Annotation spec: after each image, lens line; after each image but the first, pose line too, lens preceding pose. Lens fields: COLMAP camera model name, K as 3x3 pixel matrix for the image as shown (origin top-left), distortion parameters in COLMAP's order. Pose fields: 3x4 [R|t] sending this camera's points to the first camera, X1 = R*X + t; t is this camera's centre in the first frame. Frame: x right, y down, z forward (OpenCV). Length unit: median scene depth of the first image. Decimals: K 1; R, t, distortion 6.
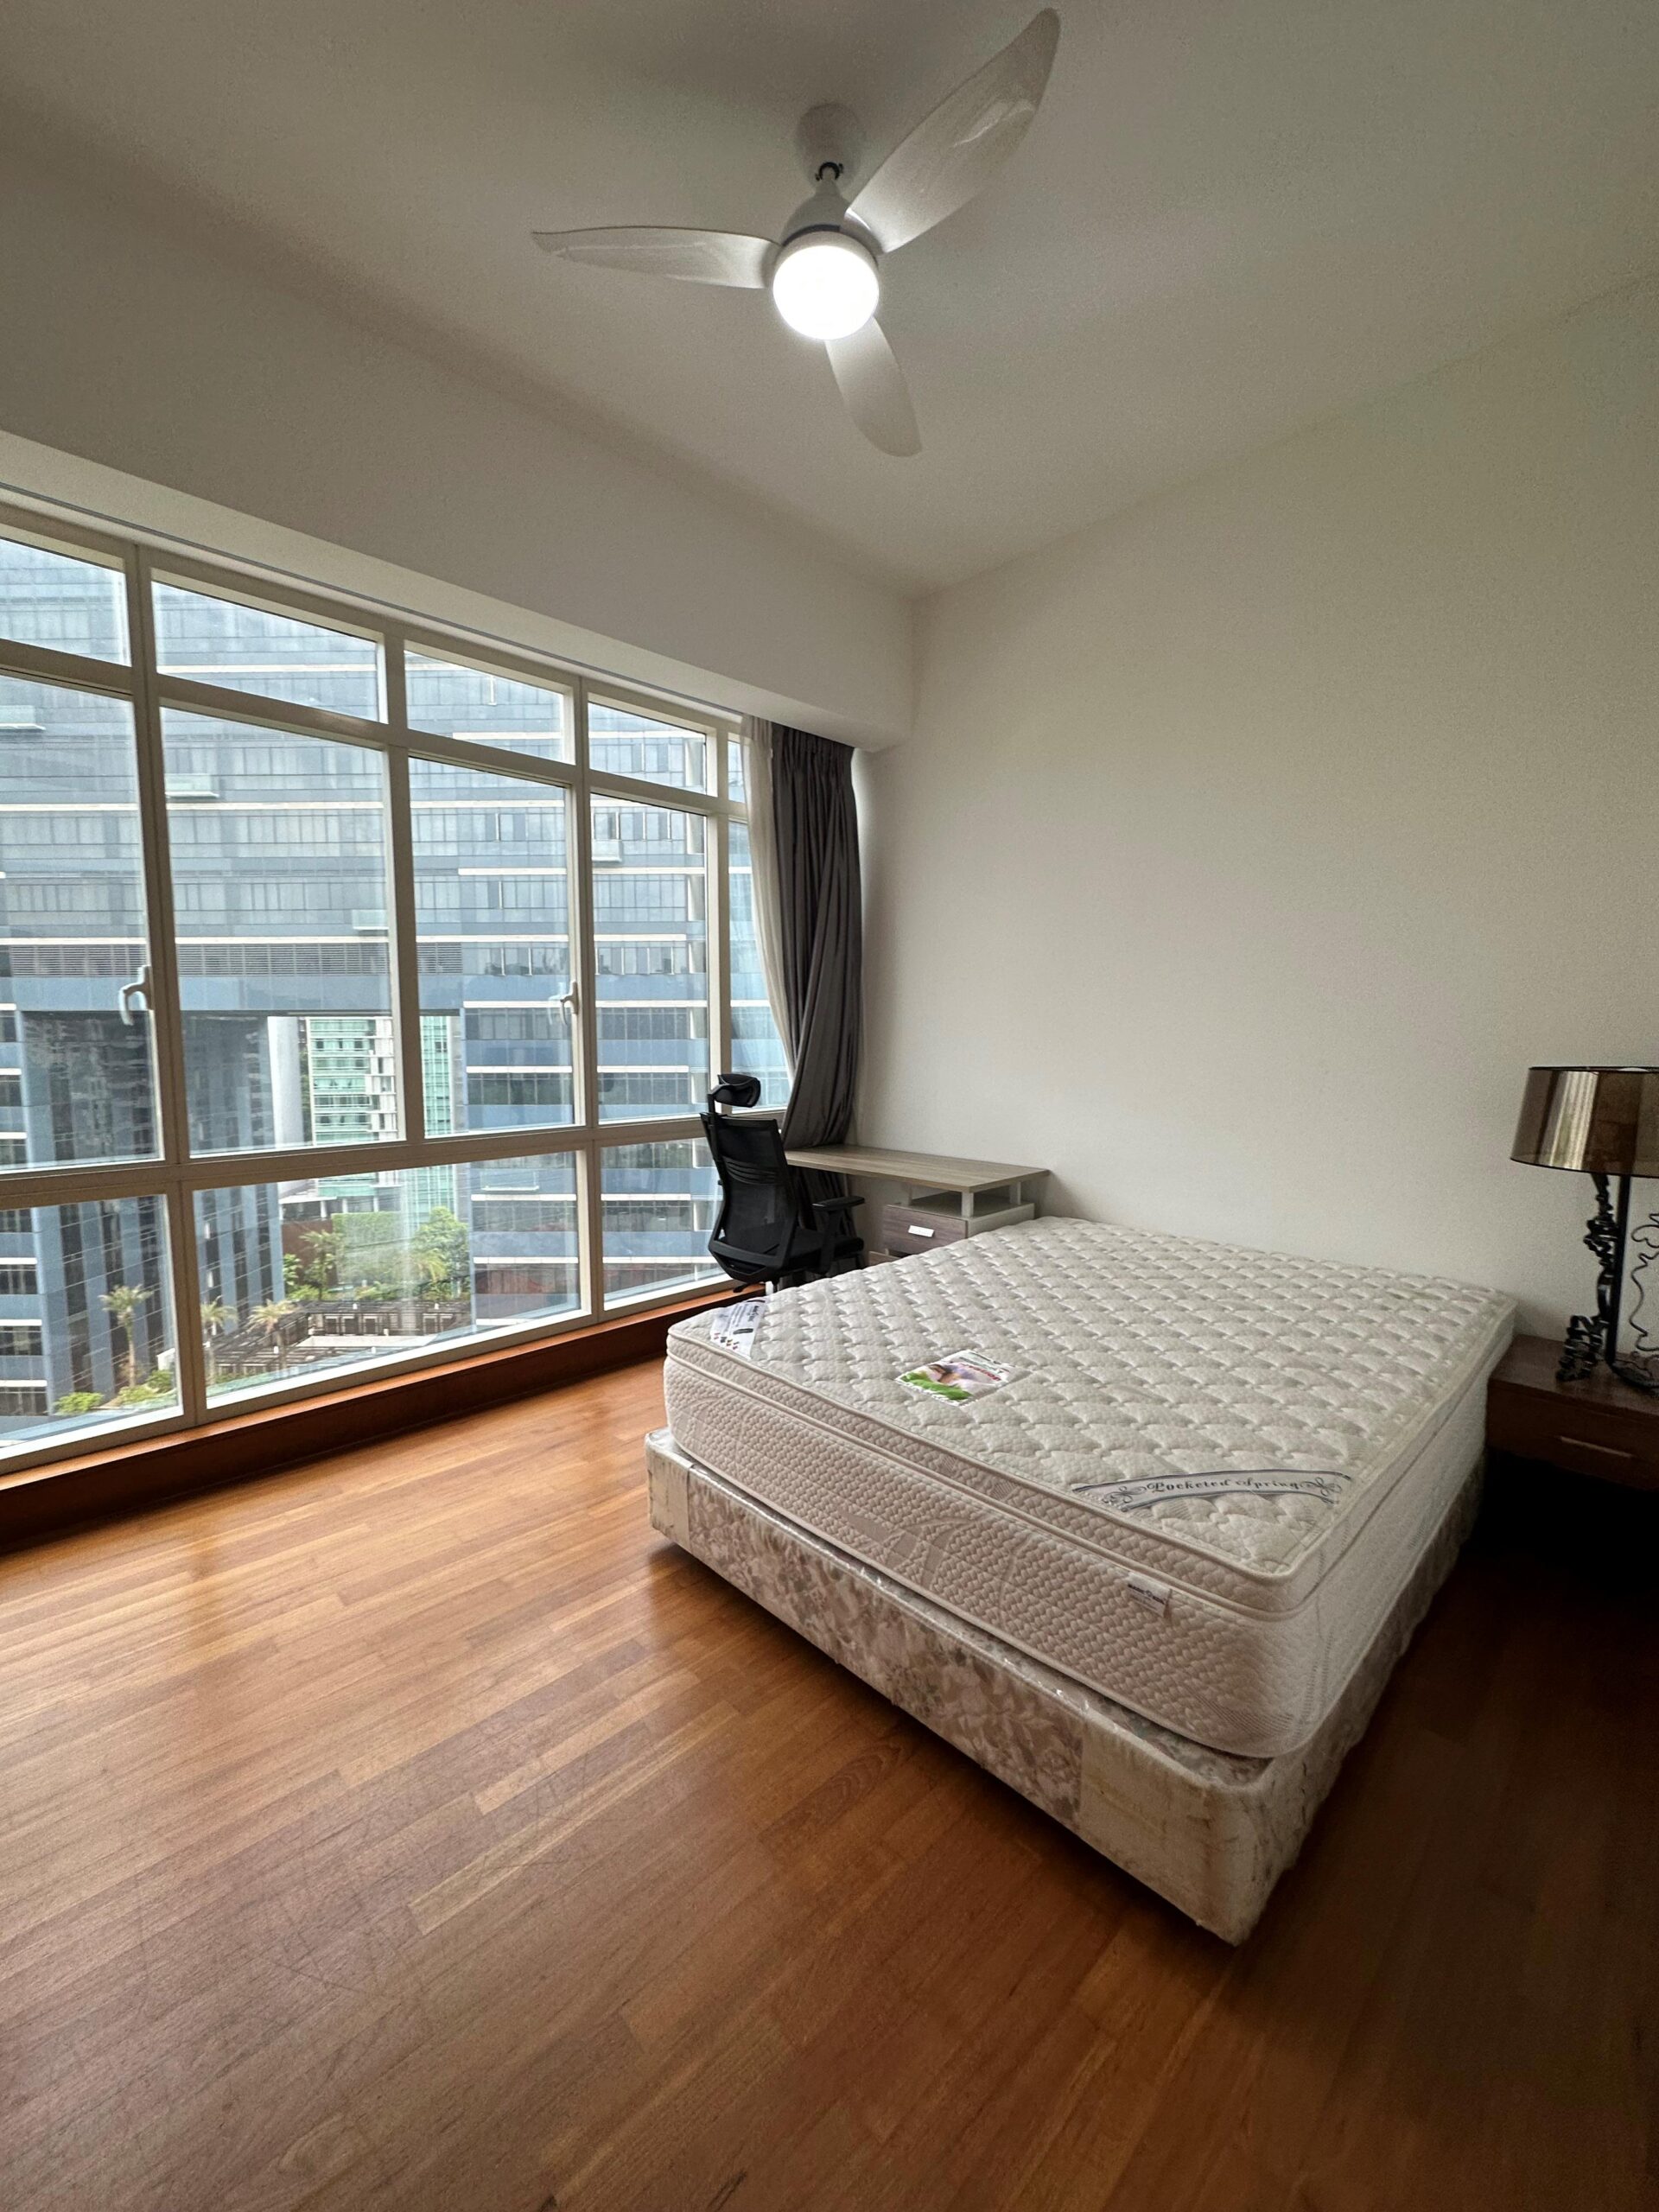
lens RADIAL K [[883.2, 0, 829.5], [0, 883.2, 1106.0], [0, 0, 1]] dist [0.000974, 0.000071]
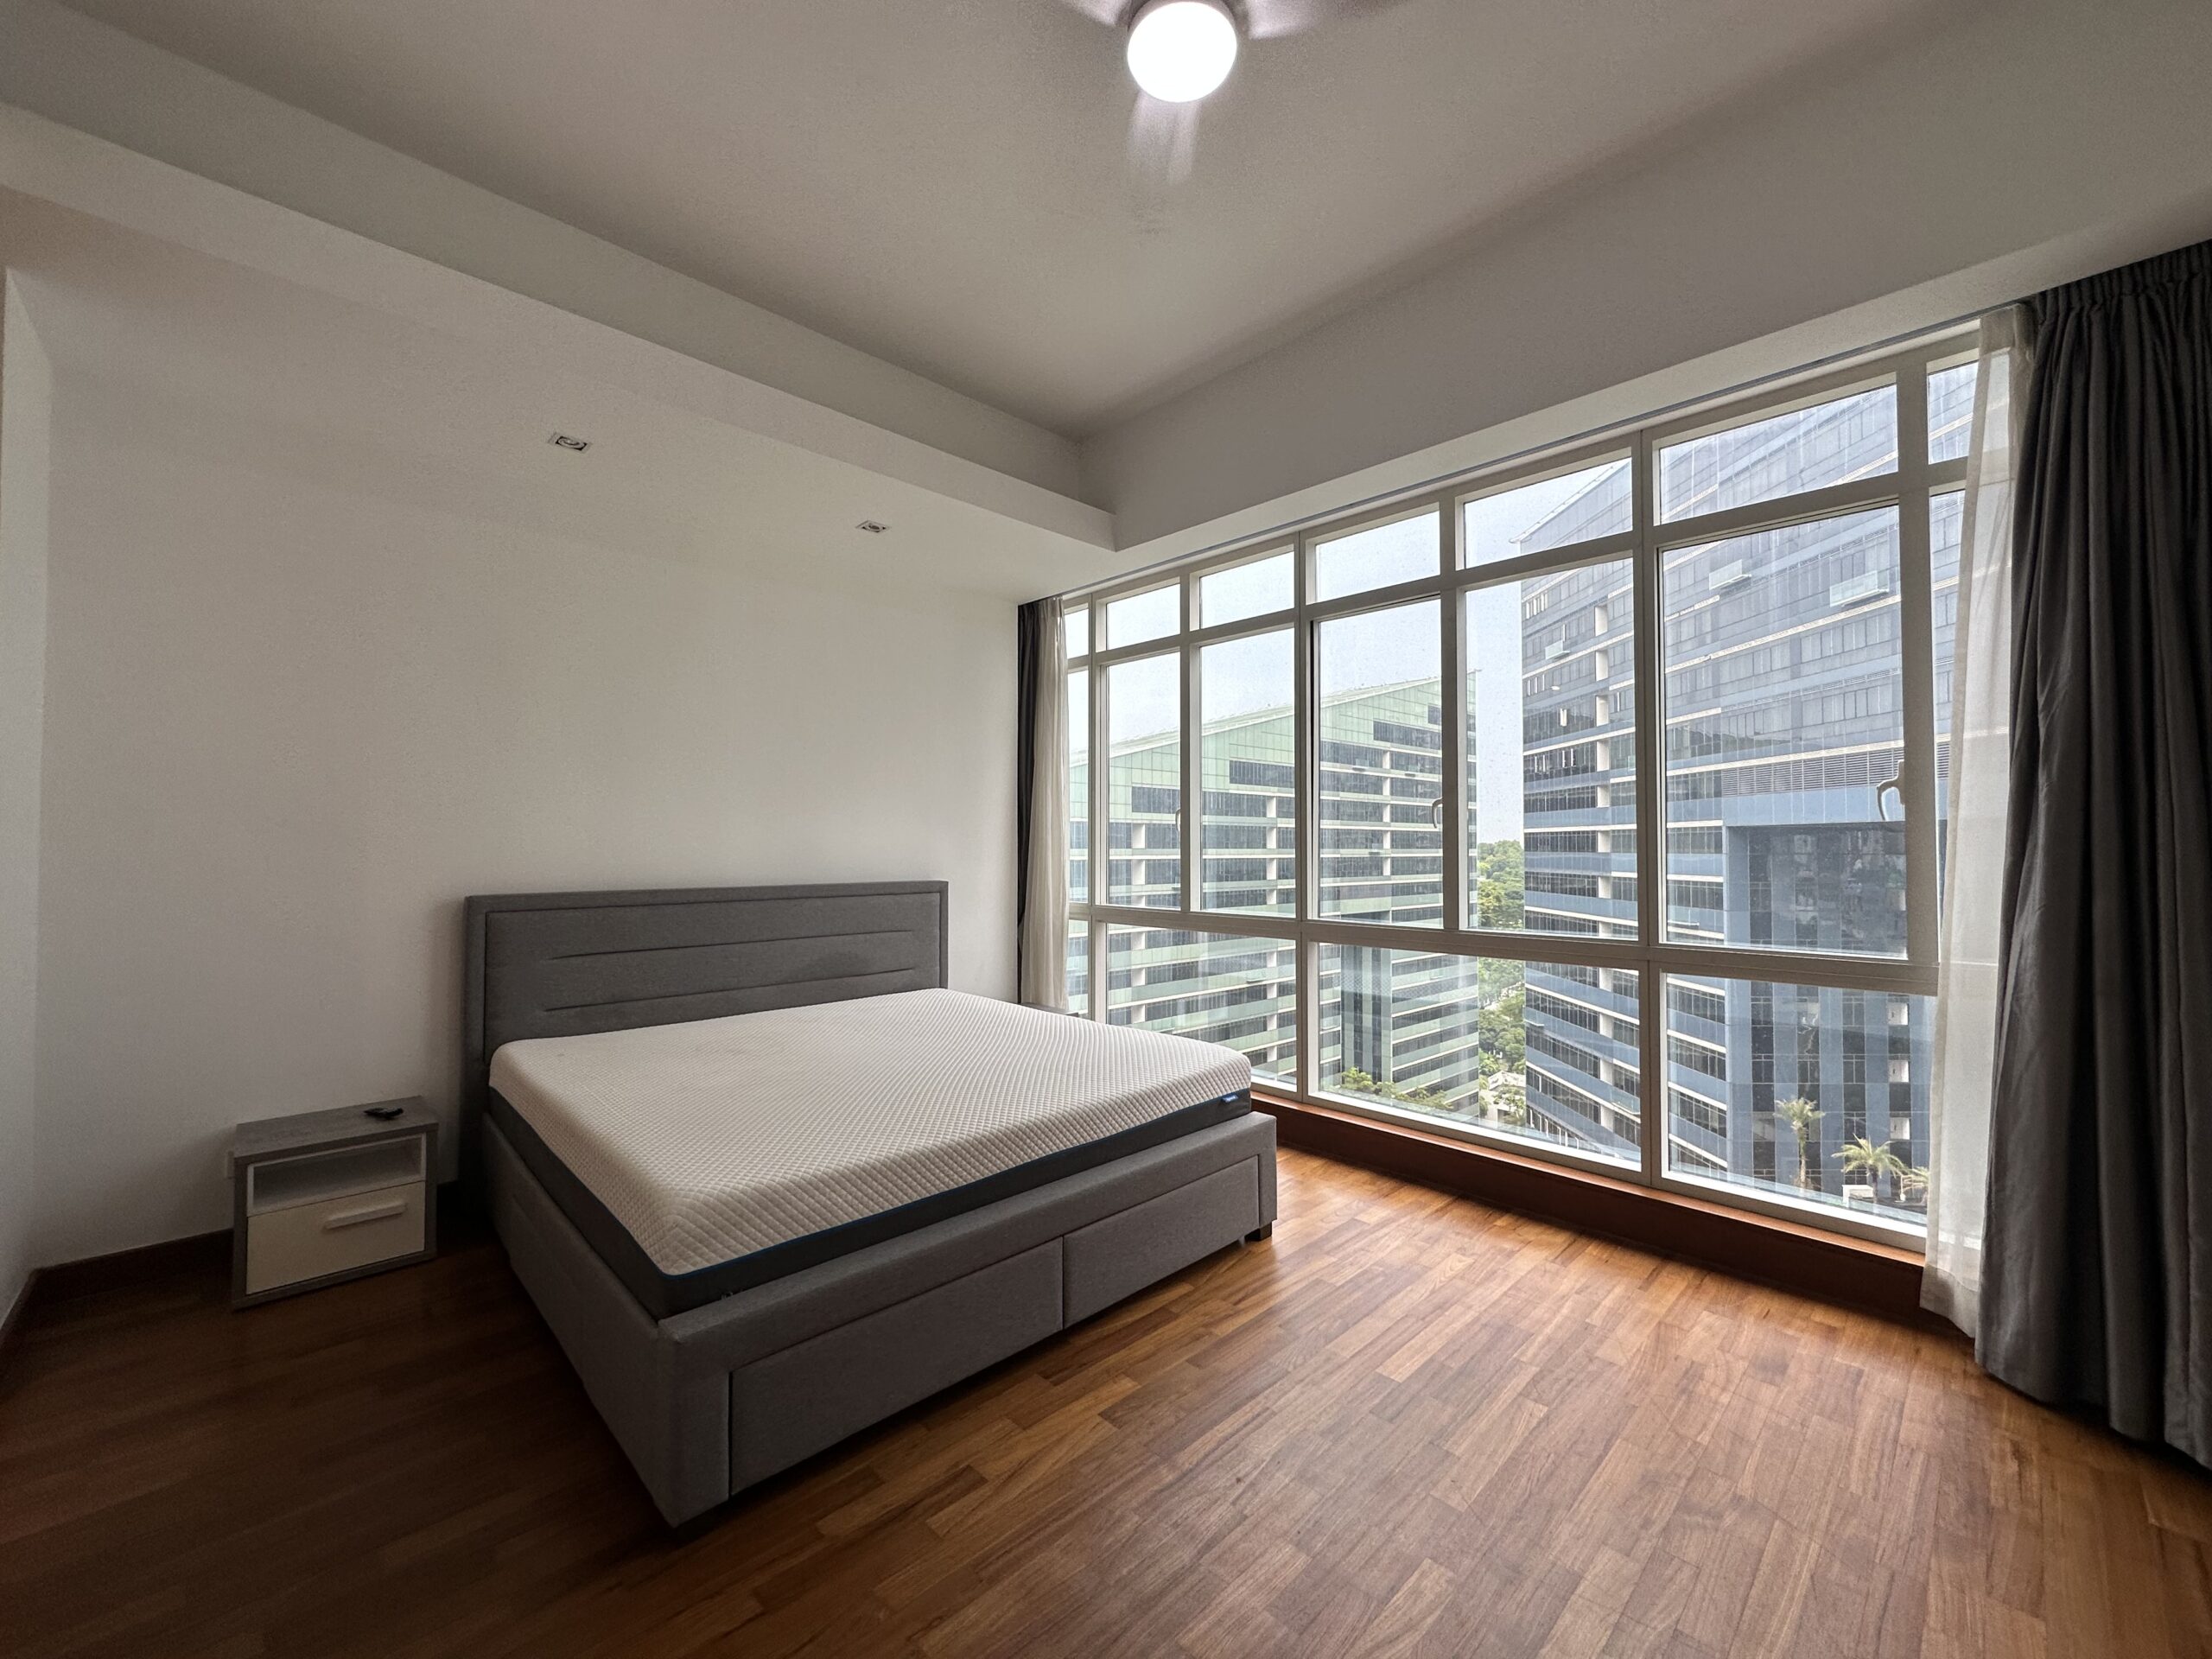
lens RADIAL K [[883.2, 0, 1082.4], [0, 883.2, 826.5], [0, 0, 1]] dist [0.000974, 0.000071]
pose [[-0.002729, -0.021888, -0.999757, 0.351923], [-0.088638, 0.995831, -0.021560, -0.014251], [0.996060, 0.088558, -0.004658, 0.288819]]
